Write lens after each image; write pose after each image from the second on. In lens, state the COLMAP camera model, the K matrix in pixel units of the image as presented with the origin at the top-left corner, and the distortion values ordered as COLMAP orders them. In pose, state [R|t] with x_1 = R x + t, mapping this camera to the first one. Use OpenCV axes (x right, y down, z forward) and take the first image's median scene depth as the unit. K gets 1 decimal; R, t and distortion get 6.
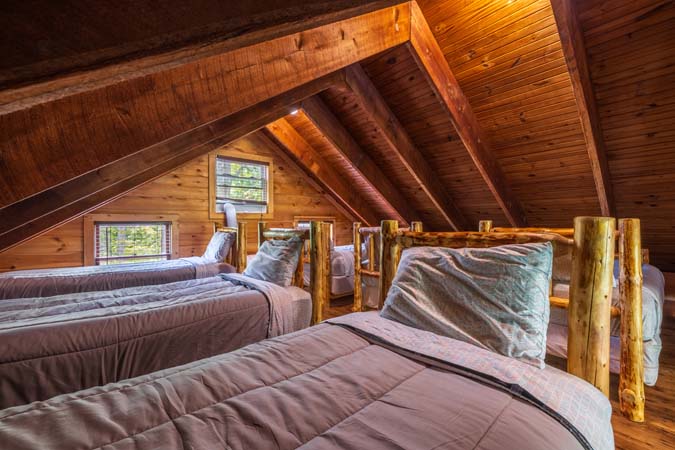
lens RADIAL K [[295.8, 0, 336.4], [0, 295.8, 224.8], [0, 0, 1]] dist [0.000557, -0.000004]
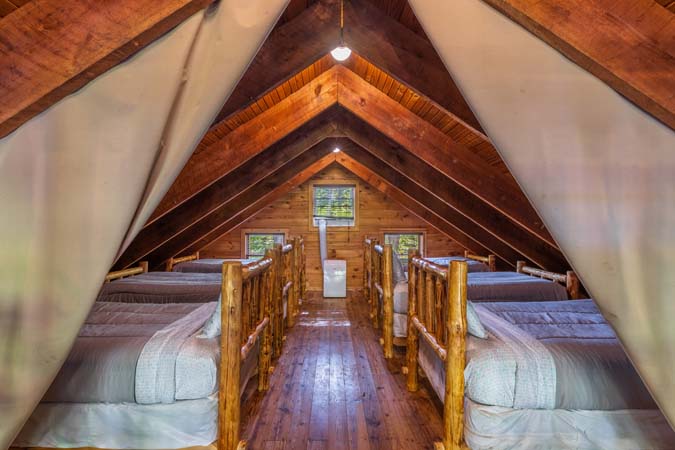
lens RADIAL K [[295.8, 0, 336.9], [0, 295.8, 226.6], [0, 0, 1]] dist [0.000557, -0.000004]
pose [[0.762024, 0.012019, -0.647437, 0.525014], [-0.006766, 0.999921, 0.010598, -0.052636], [0.647514, -0.003695, 0.762045, 0.024959]]
